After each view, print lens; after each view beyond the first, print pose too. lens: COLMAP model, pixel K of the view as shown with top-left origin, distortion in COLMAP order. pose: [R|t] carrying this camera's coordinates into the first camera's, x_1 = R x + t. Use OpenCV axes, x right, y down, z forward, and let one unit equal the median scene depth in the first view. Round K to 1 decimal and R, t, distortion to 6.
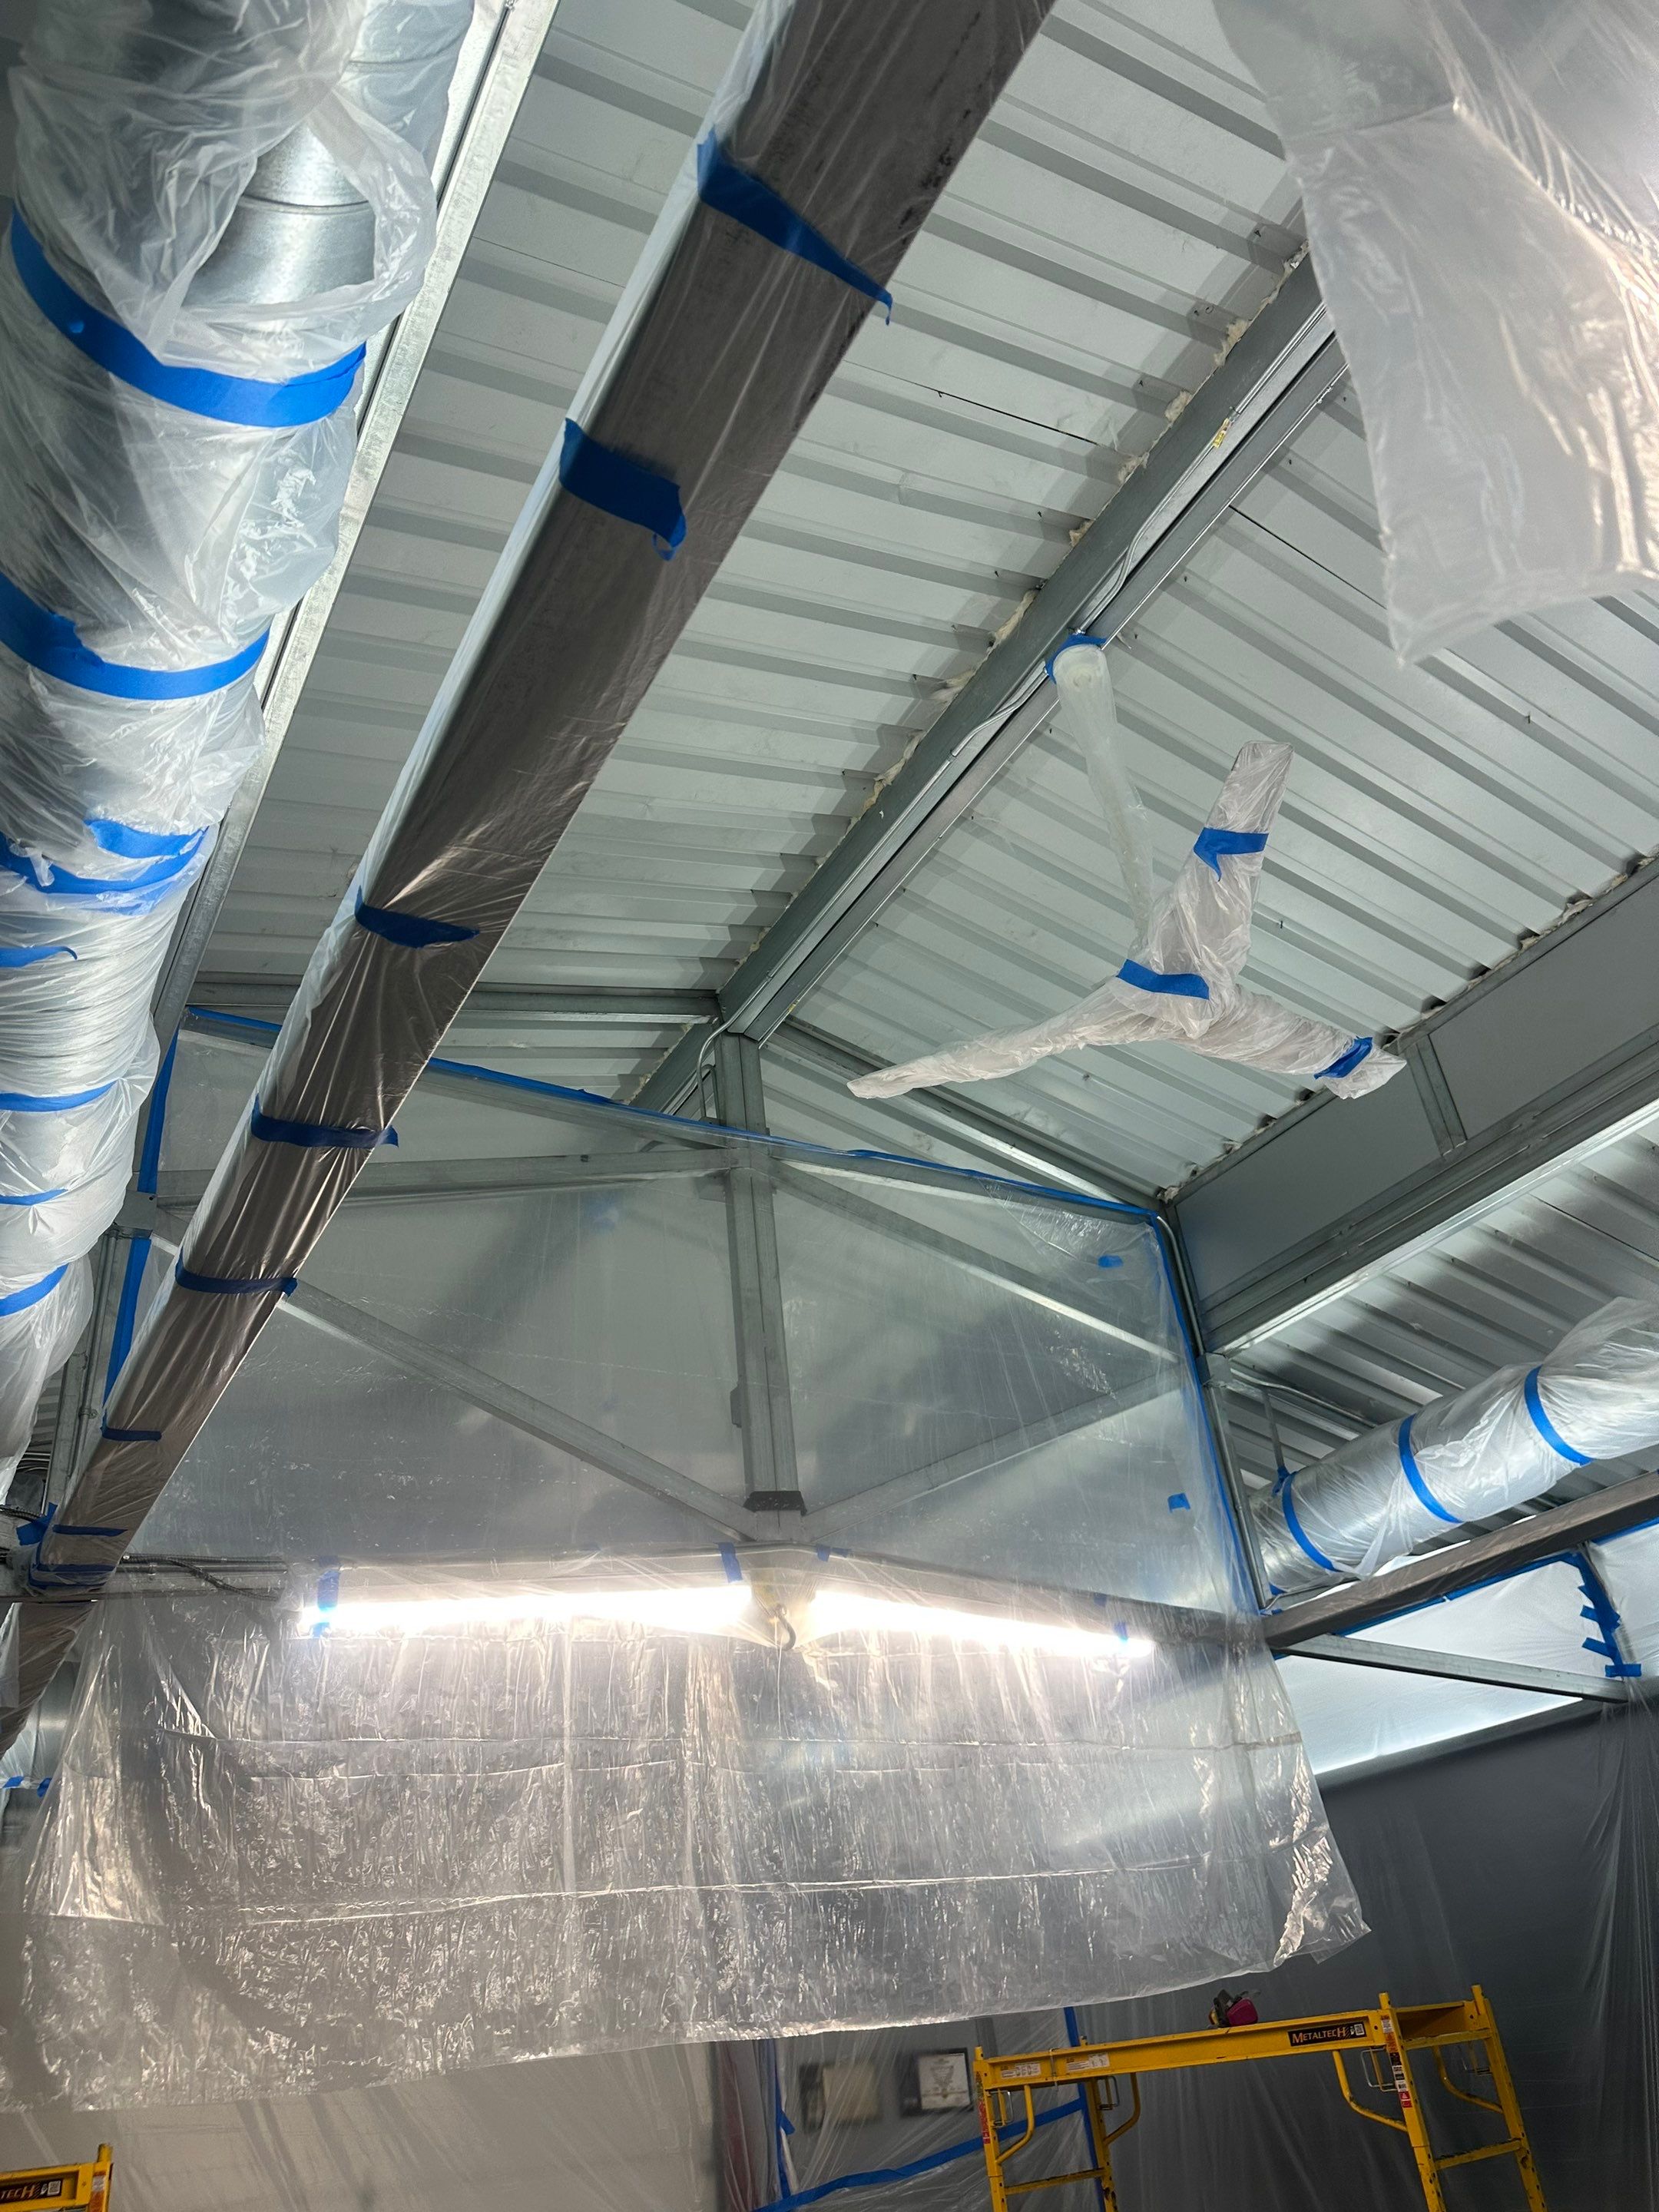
lens RADIAL K [[1537.4, 0, 812.6], [0, 1537.4, 1131.6], [0, 0, 1]] dist [0.050821, -0.062393]
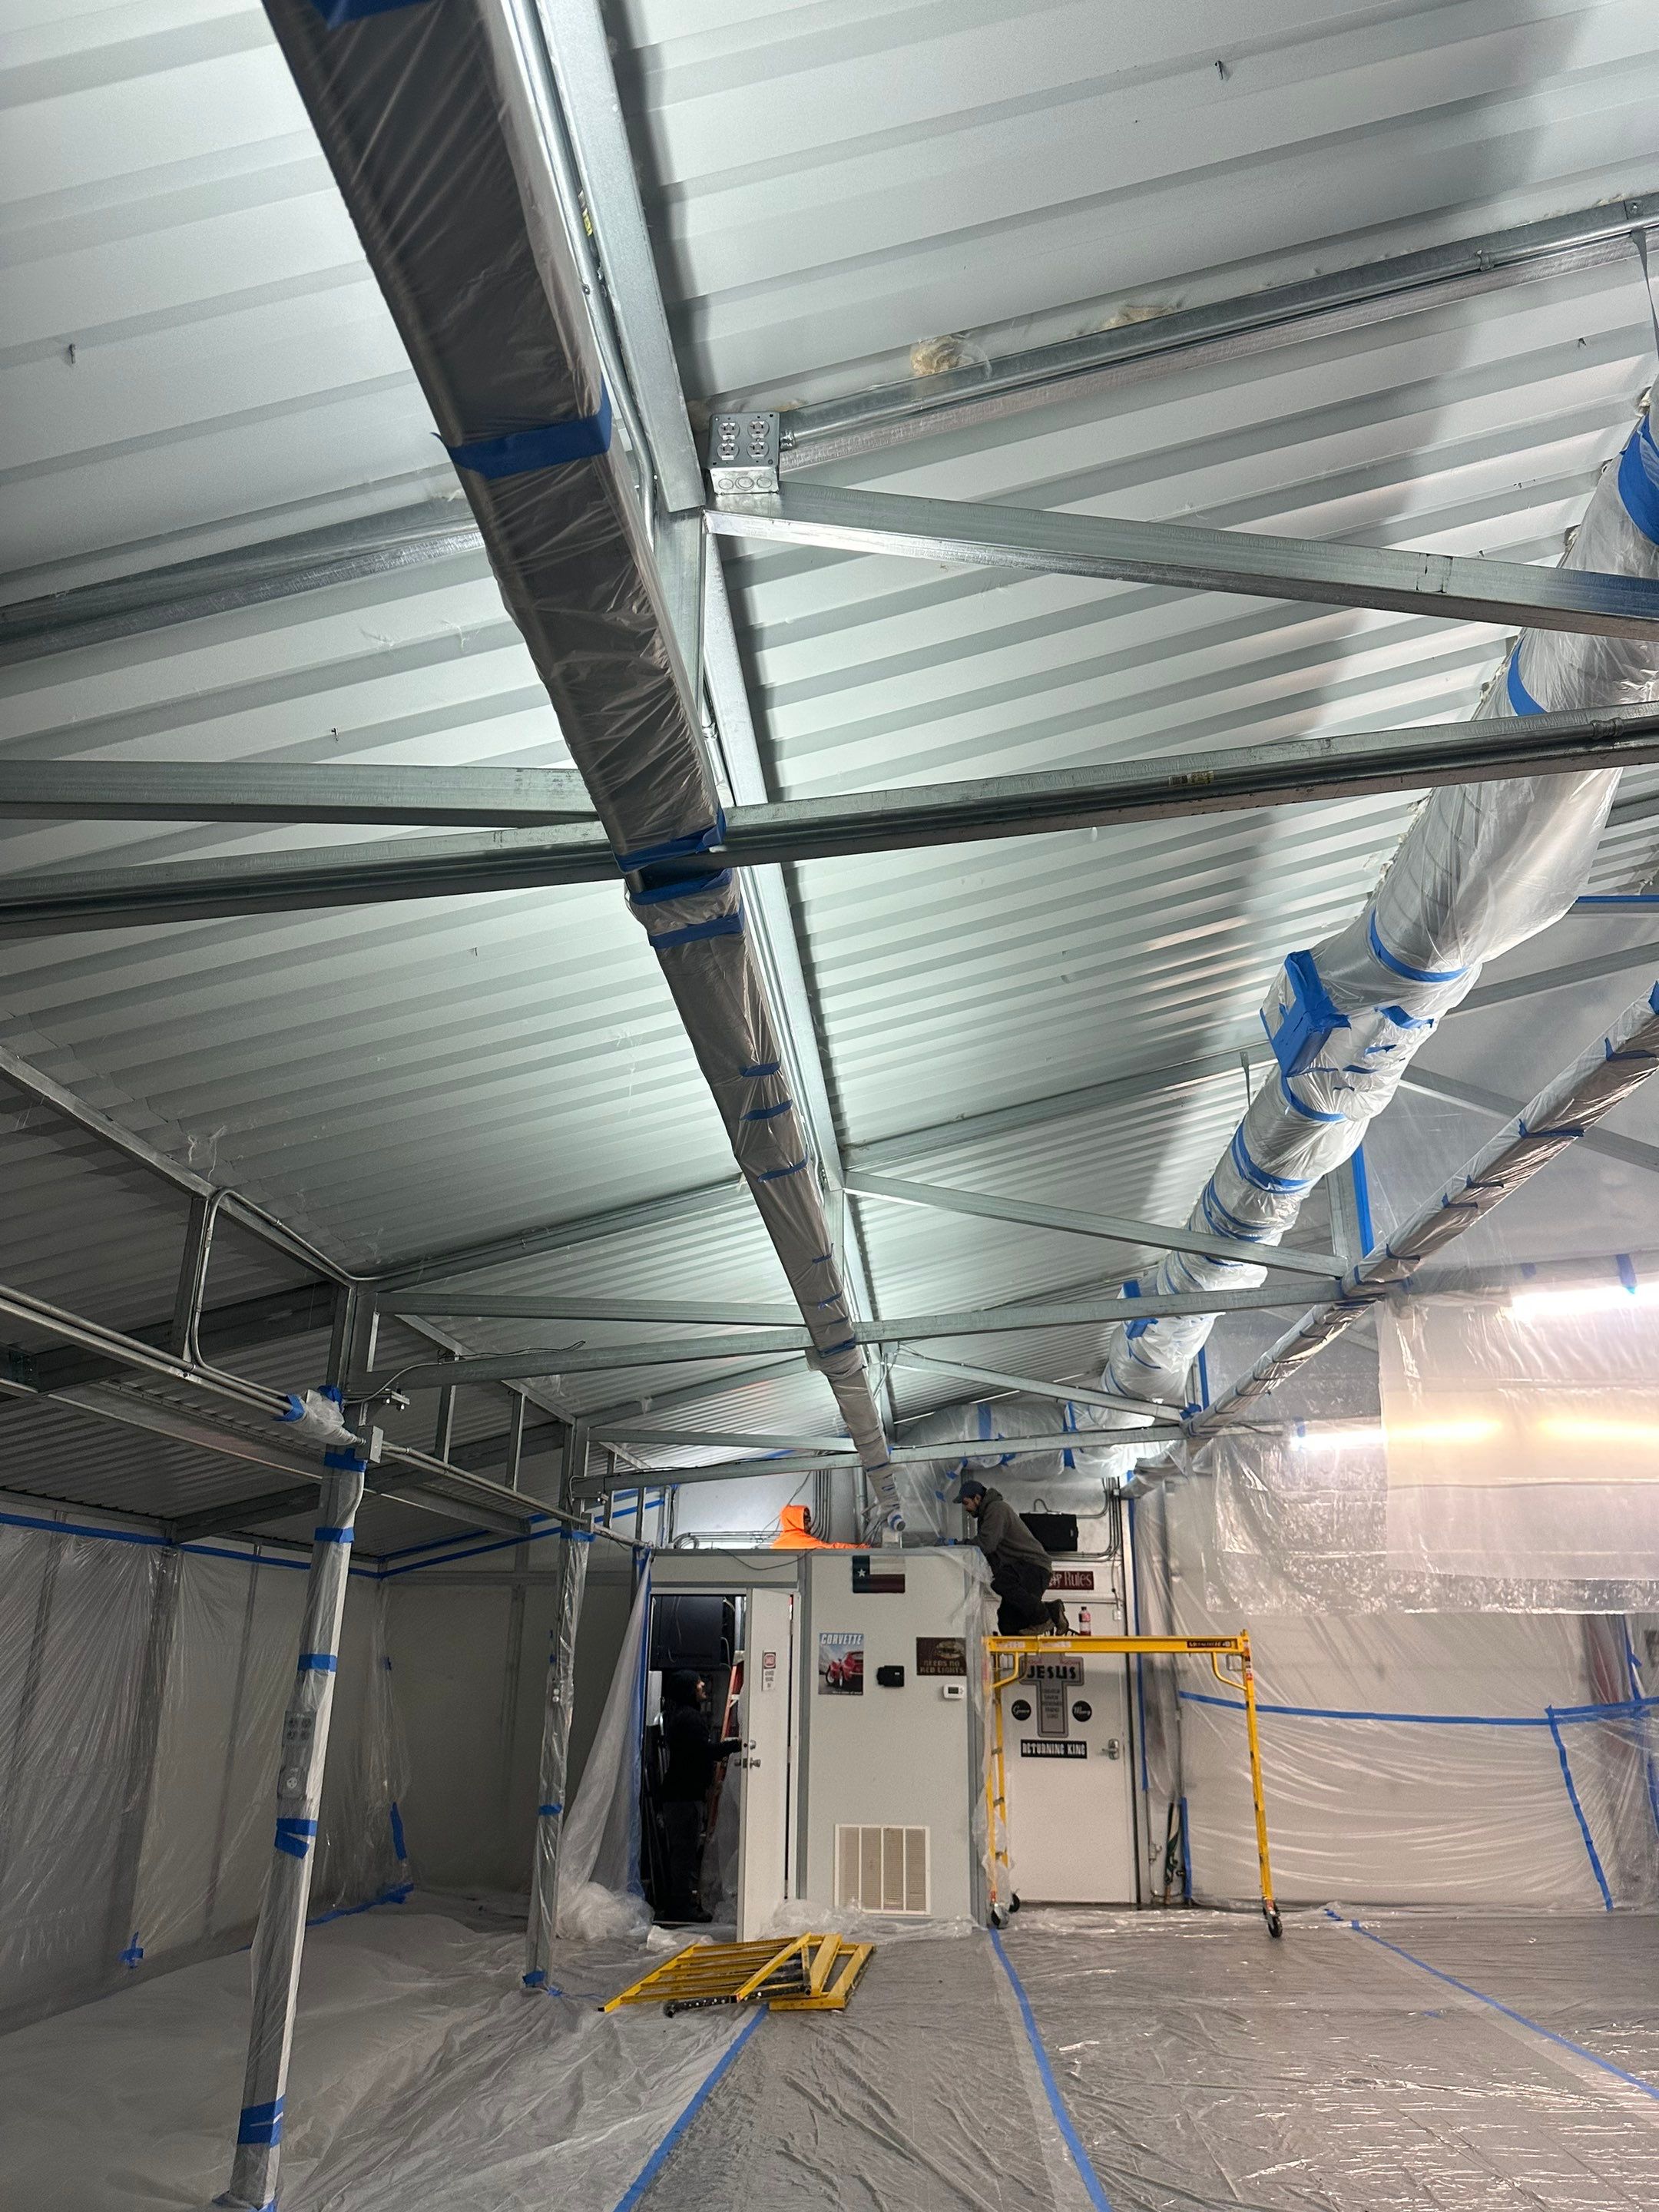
lens RADIAL K [[1537.4, 0, 838.6], [0, 1537.4, 1104.0], [0, 0, 1]] dist [0.050821, -0.062393]
pose [[0.827073, -0.093024, -0.554344, 0.438617], [0.219312, 0.961452, 0.165868, -0.691743], [0.517545, -0.258759, 0.815592, -1.119403]]
